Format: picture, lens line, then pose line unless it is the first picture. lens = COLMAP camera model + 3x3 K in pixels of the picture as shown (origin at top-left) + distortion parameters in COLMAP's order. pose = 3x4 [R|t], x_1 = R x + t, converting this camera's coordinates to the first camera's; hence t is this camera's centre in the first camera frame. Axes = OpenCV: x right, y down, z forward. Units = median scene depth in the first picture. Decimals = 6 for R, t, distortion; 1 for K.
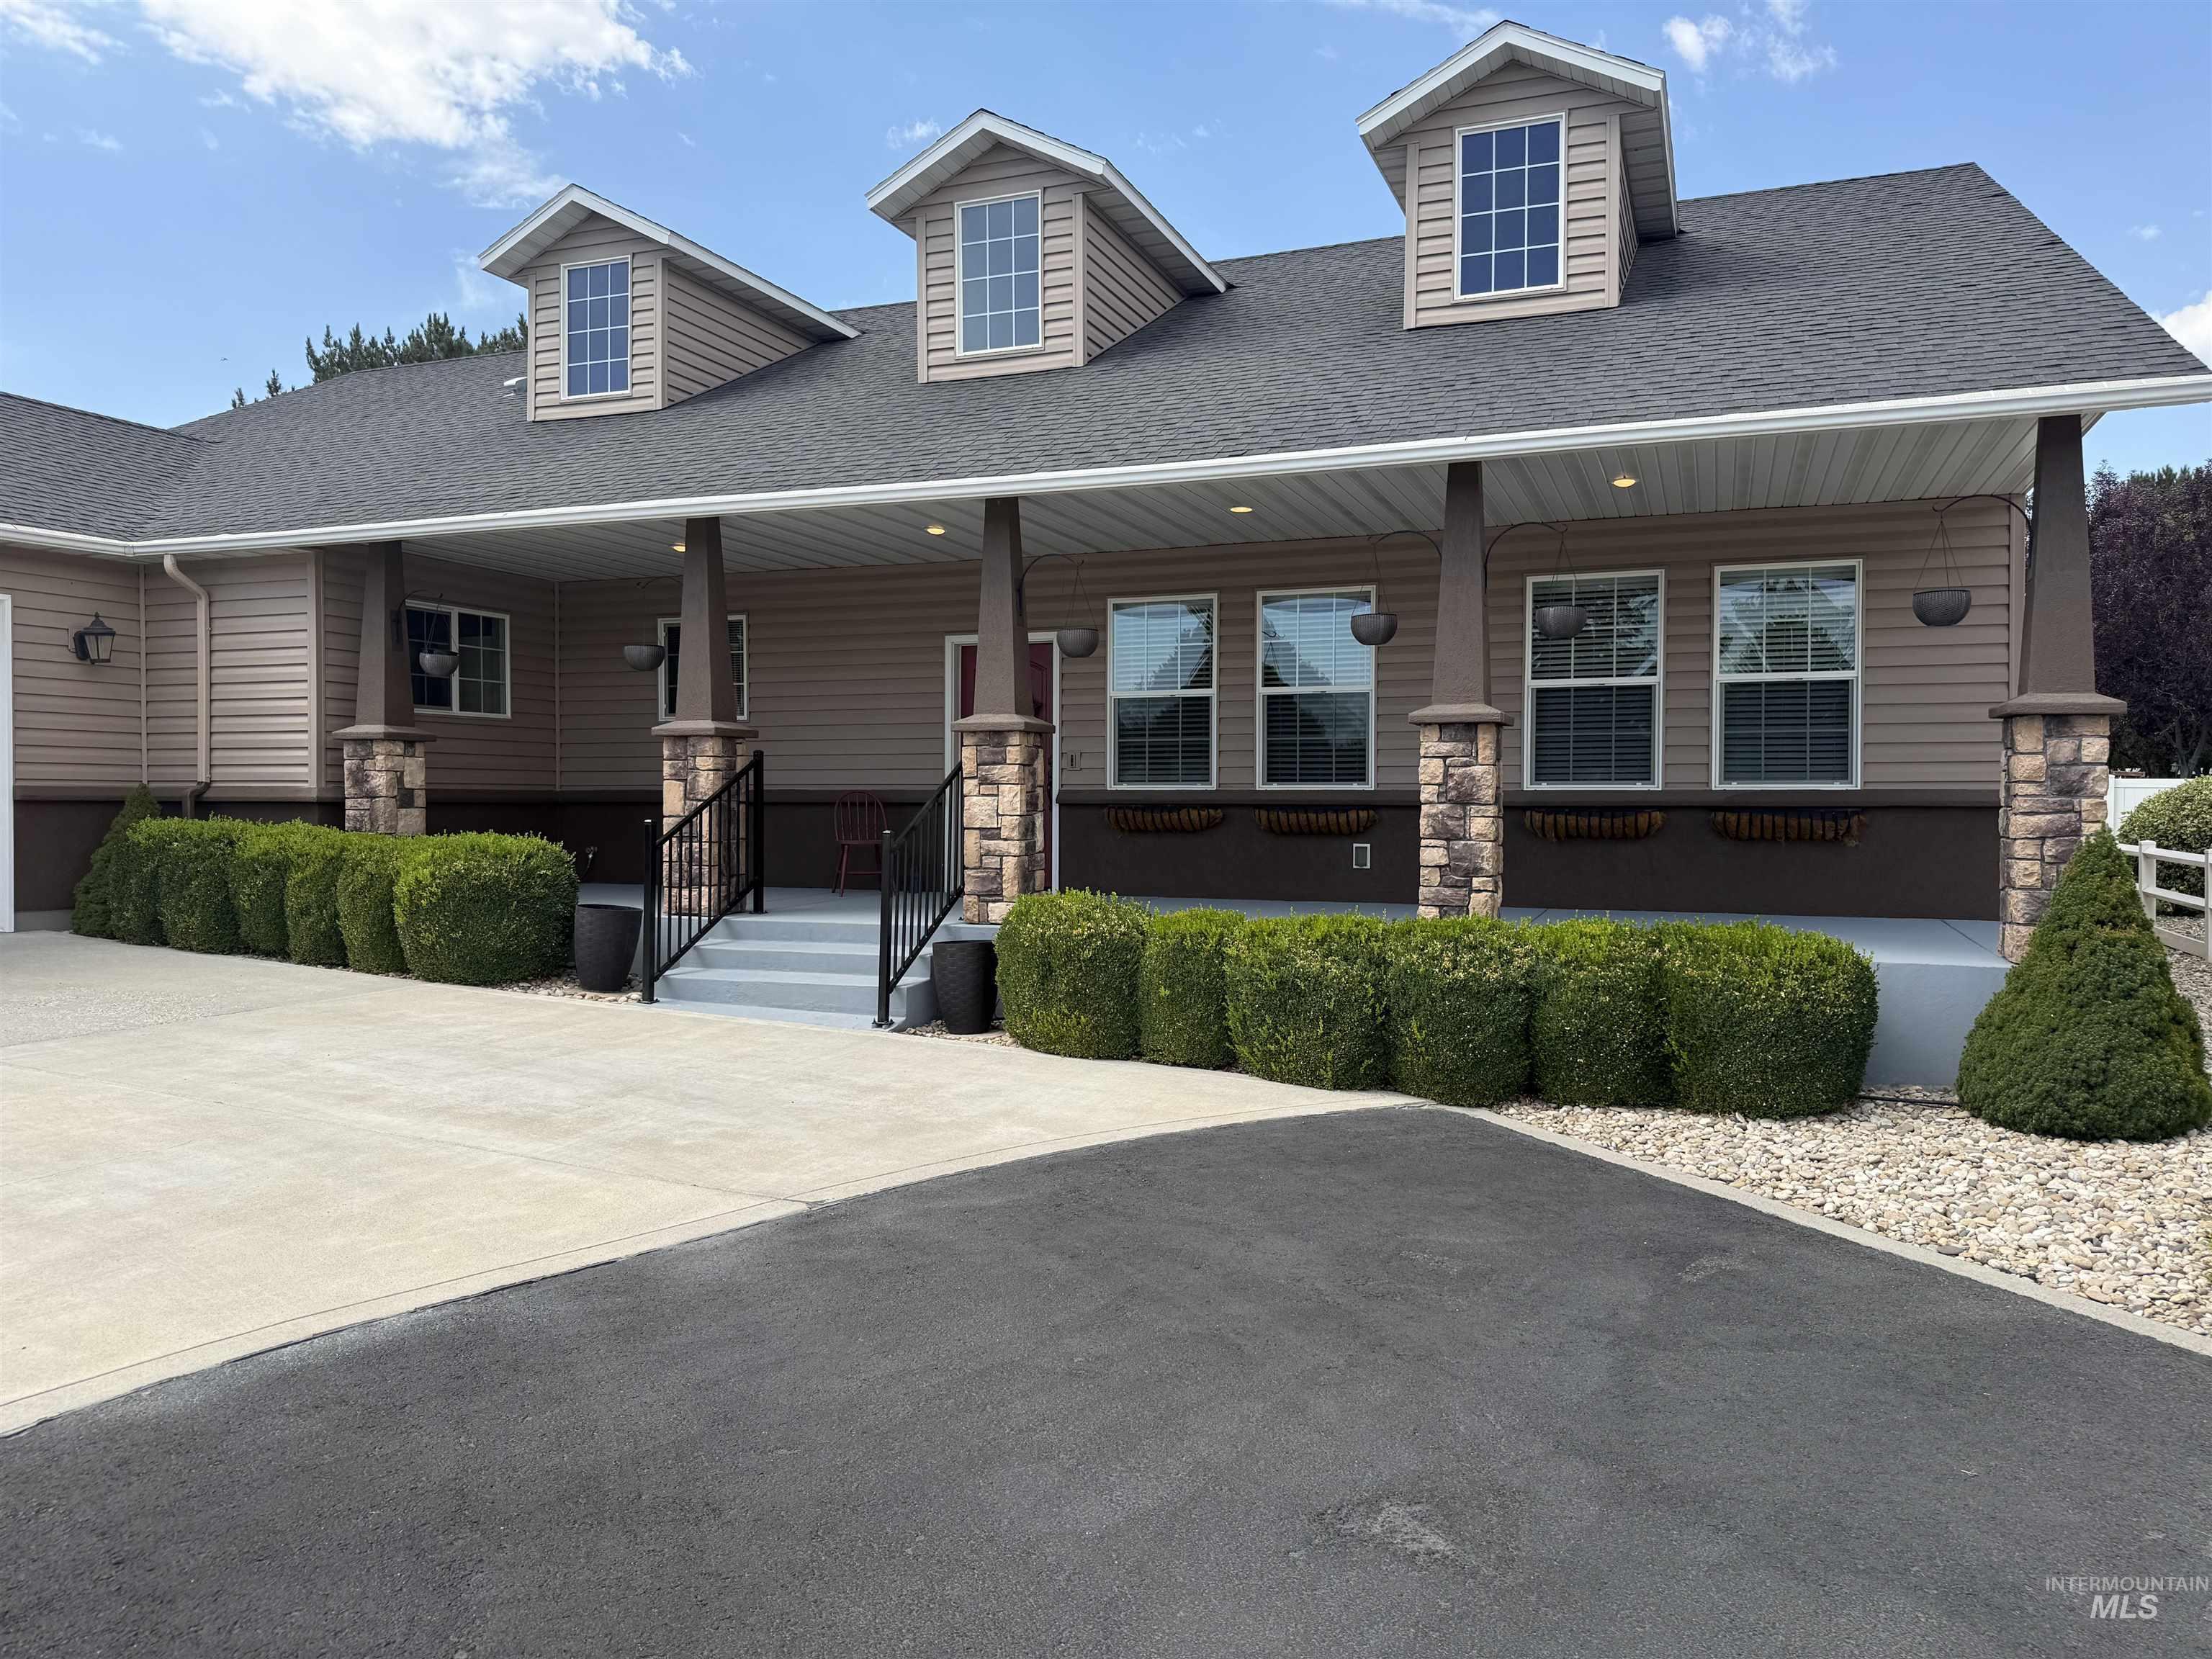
lens RADIAL K [[1569.3, 0, 1092.5], [0, 1569.3, 829.9], [0, 0, 1]] dist [0.132130, -0.223297]
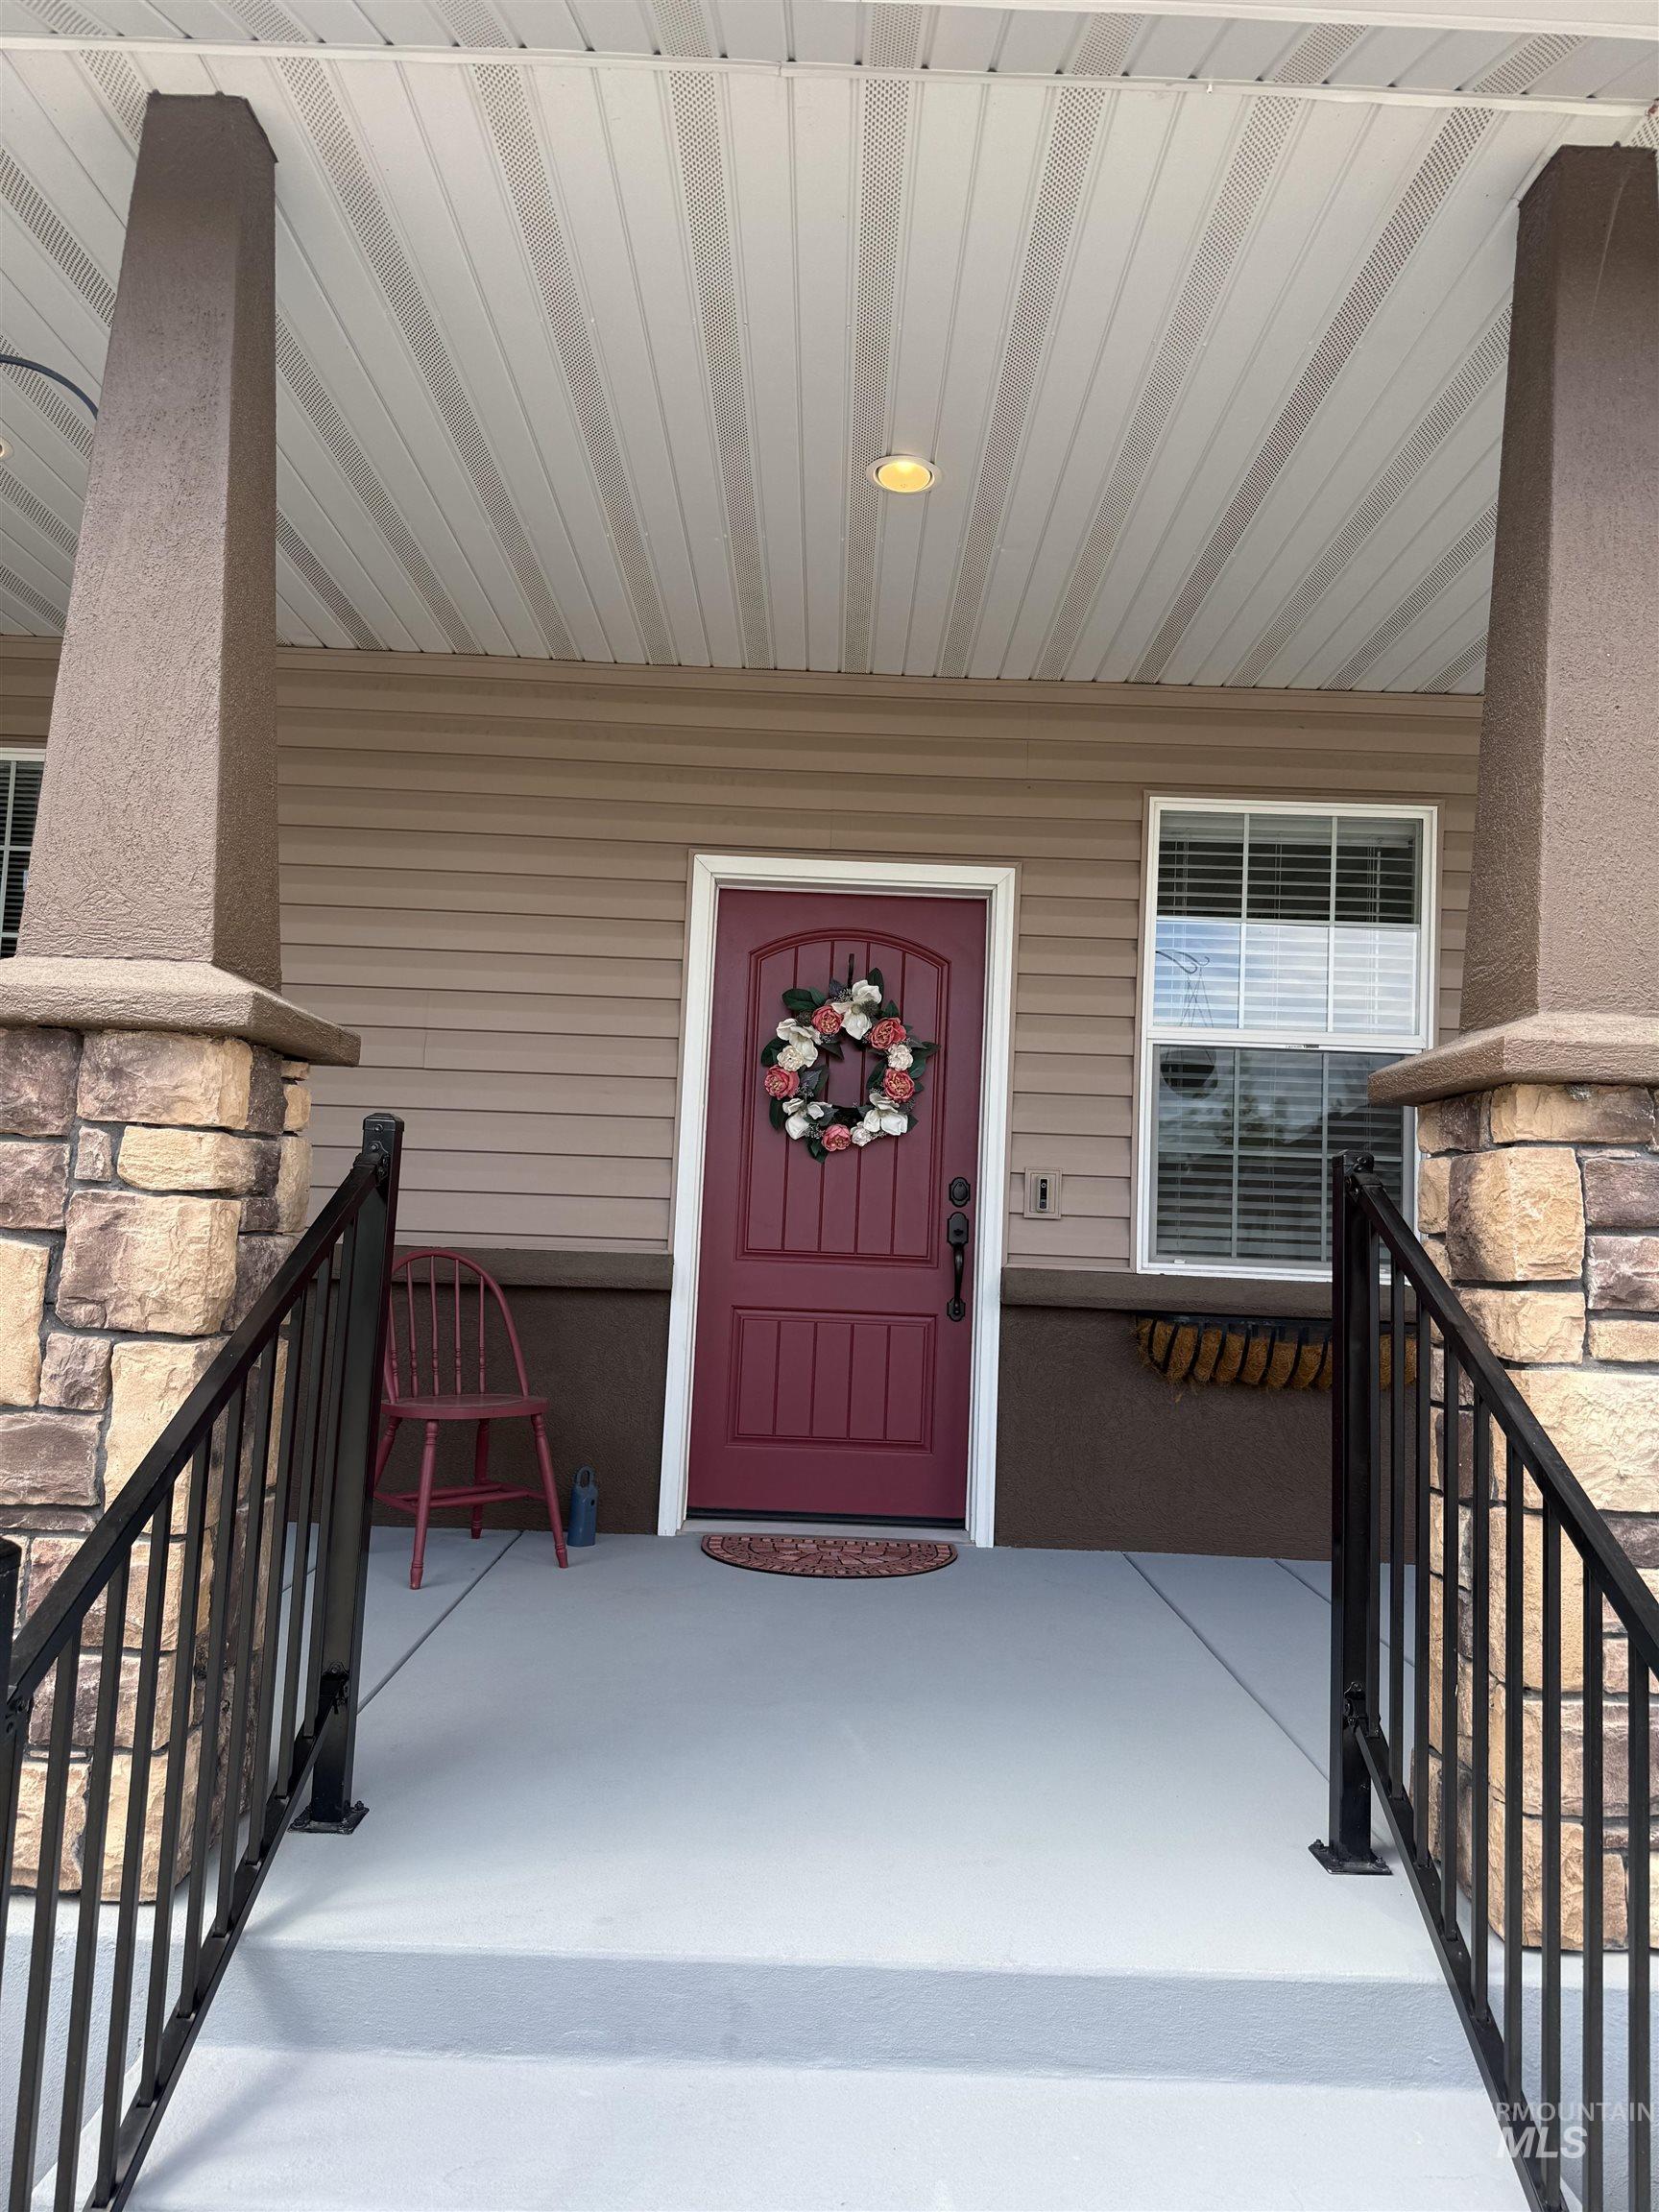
lens RADIAL K [[1569.3, 0, 835.1], [0, 1569.3, 1111.7], [0, 0, 1]] dist [0.132130, -0.223297]
pose [[0.928387, 0.062347, 0.366347, -0.239403], [-0.031270, 0.995436, -0.090166, -0.031780], [-0.370297, 0.072253, 0.926099, 0.762072]]
